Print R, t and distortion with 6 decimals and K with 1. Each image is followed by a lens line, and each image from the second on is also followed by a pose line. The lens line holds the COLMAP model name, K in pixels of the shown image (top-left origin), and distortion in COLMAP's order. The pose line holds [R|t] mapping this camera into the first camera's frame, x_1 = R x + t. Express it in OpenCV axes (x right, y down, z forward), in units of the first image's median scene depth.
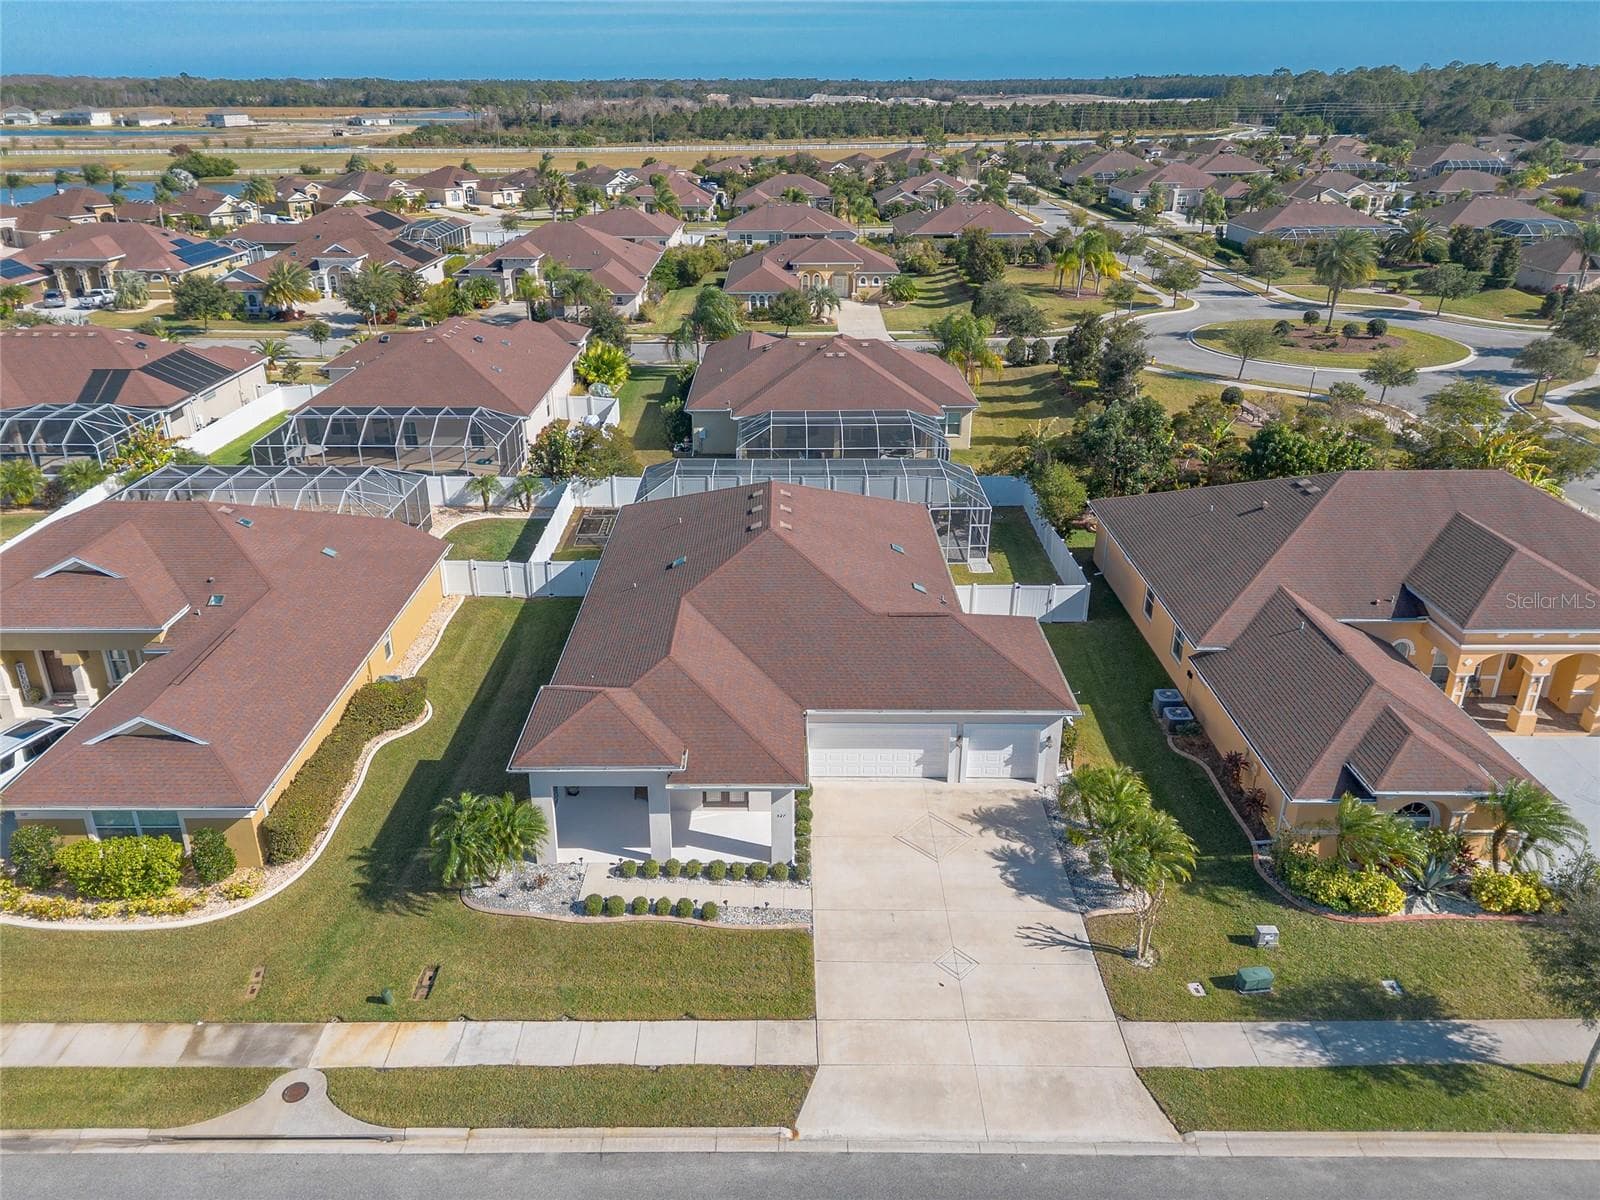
lens RADIAL K [[1173.0, 0, 783.0], [0, 1173.0, 601.8], [0, 0, 1]] dist [0.077622, -0.068588]
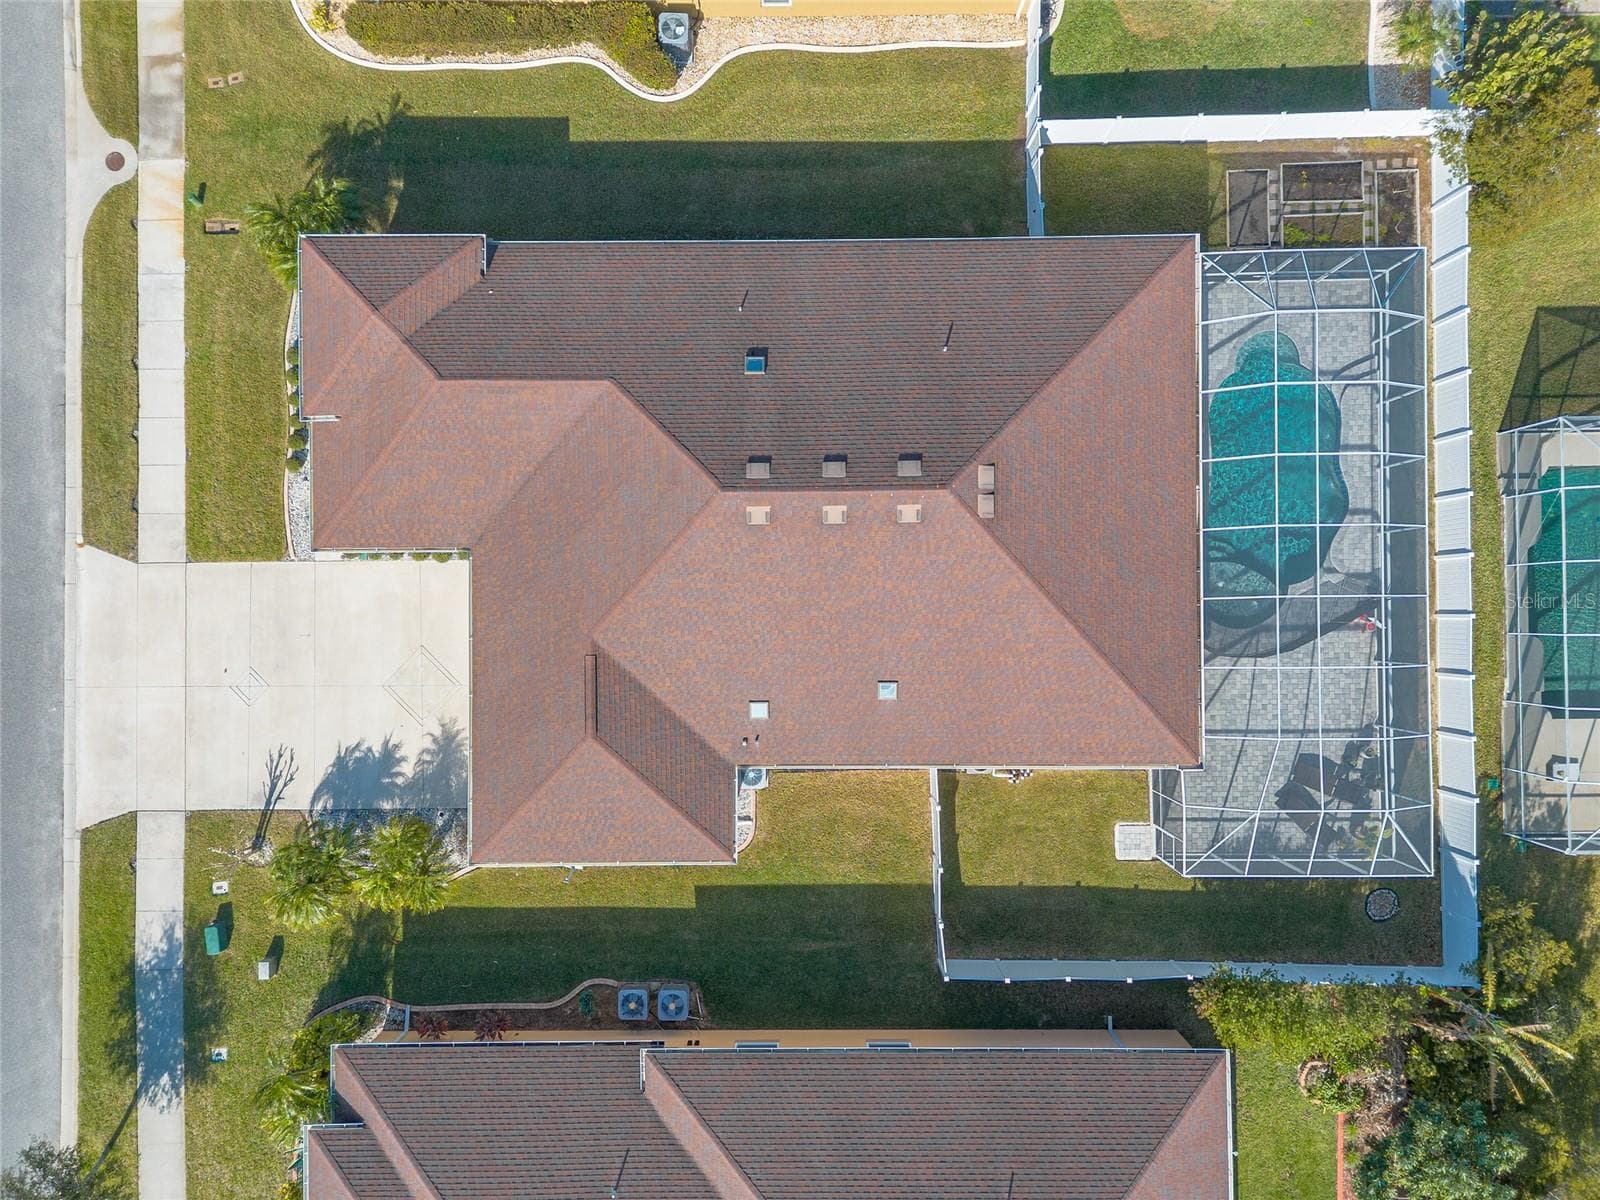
lens RADIAL K [[1144.3, 0, 805.2], [0, 1144.3, 619.7], [0, 0, 1]] dist [0.052110, -0.050457]
pose [[0.007912, 0.999967, -0.001684, 0.088716], [-0.394569, 0.004669, 0.918854, -0.932452], [0.918832, -0.006605, 0.394593, 1.059913]]
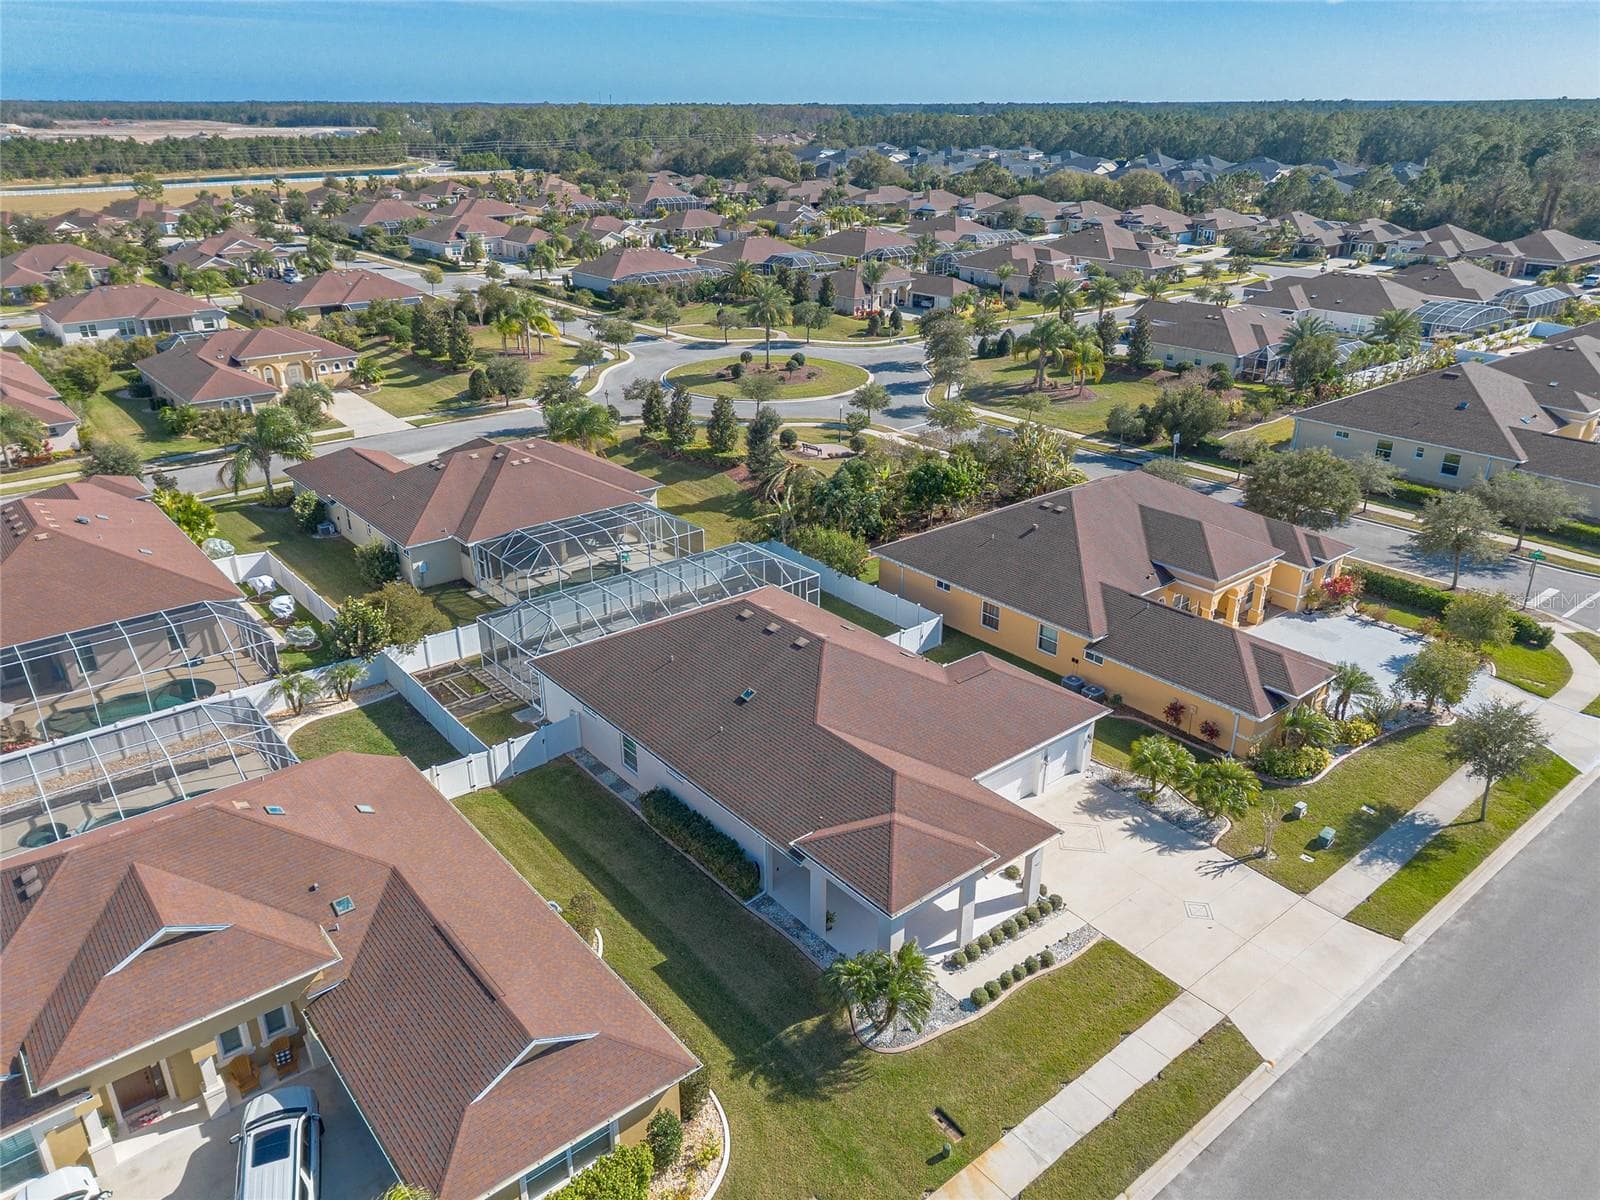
lens RADIAL K [[1129.6, 0, 811.2], [0, 1129.6, 606.1], [0, 0, 1]] dist [0.071765, -0.060432]
pose [[0.762812, -0.256391, 0.593617, -0.889899], [0.256148, 0.962745, 0.086666, -0.261718], [-0.593722, 0.085944, 0.800067, 0.183211]]
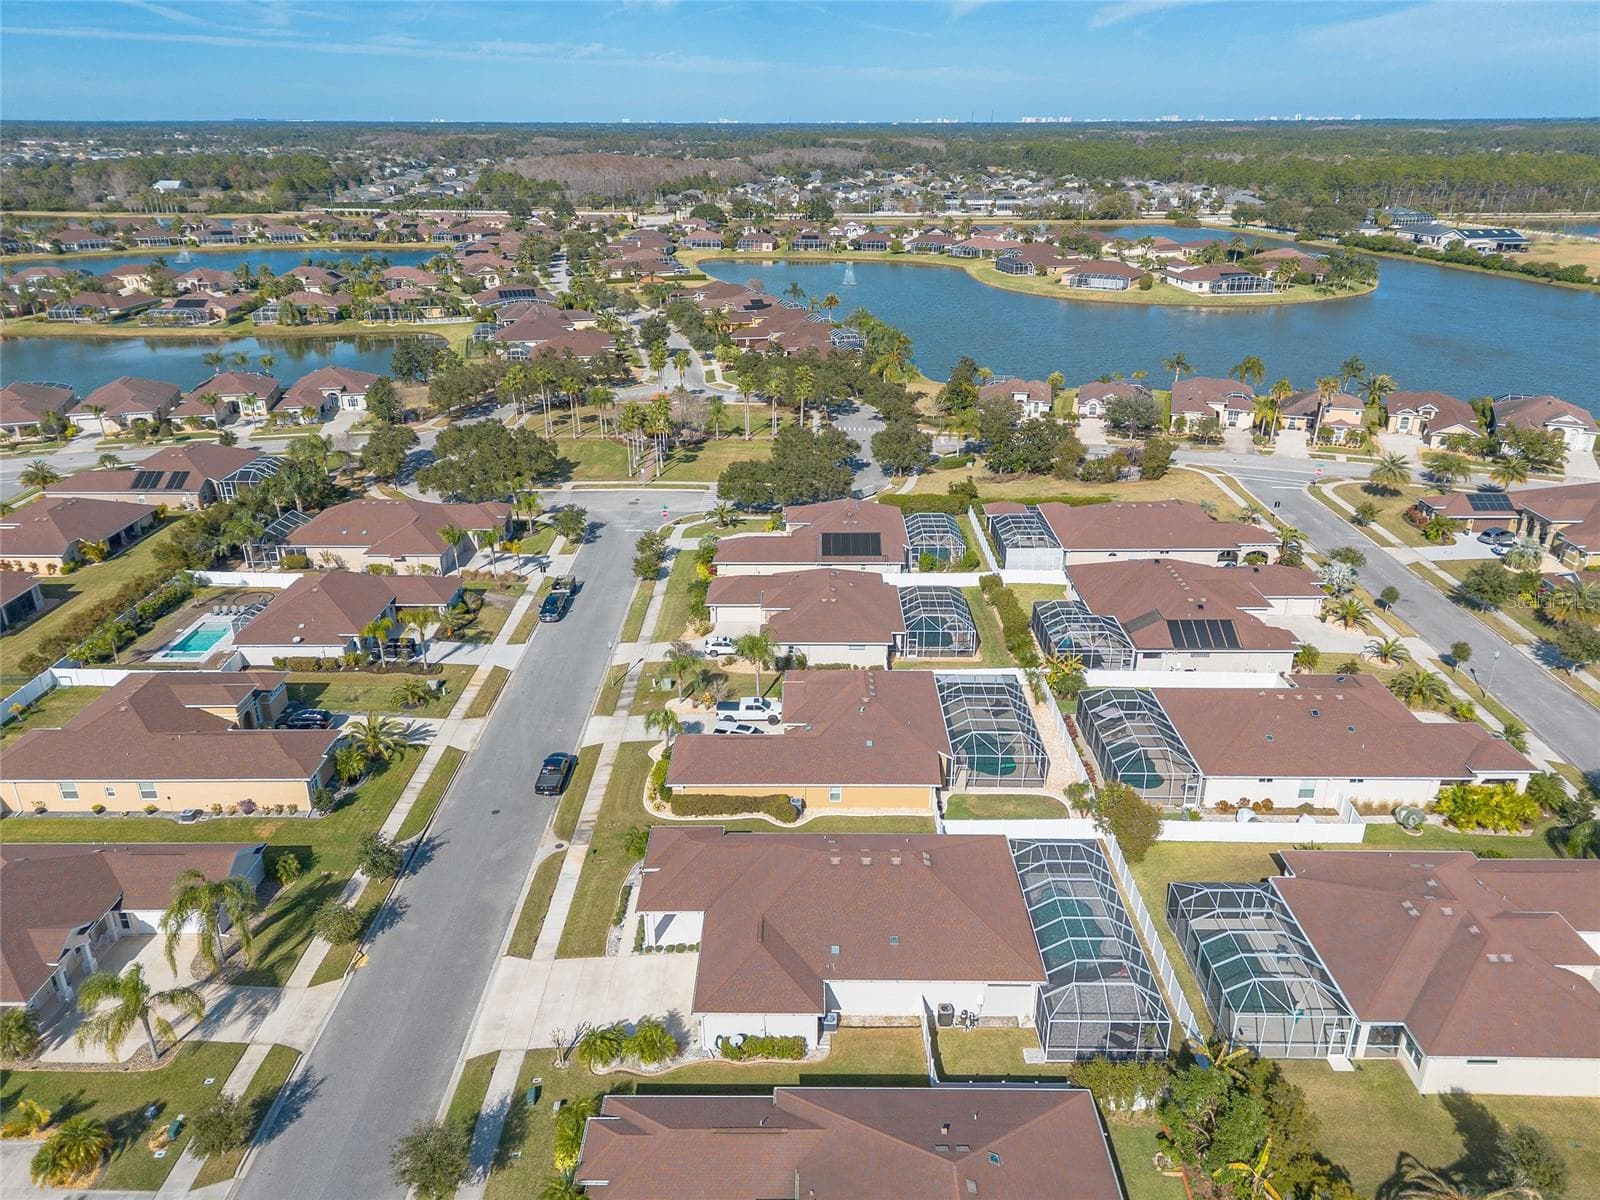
lens RADIAL K [[1129.6, 0, 811.2], [0, 1129.6, 606.1], [0, 0, 1]] dist [0.071765, -0.060432]
pose [[0.012184, 0.393365, -0.919302, 1.868406], [-0.404025, 0.842916, 0.355325, -1.290844], [0.914667, 0.367092, 0.169199, 0.773913]]
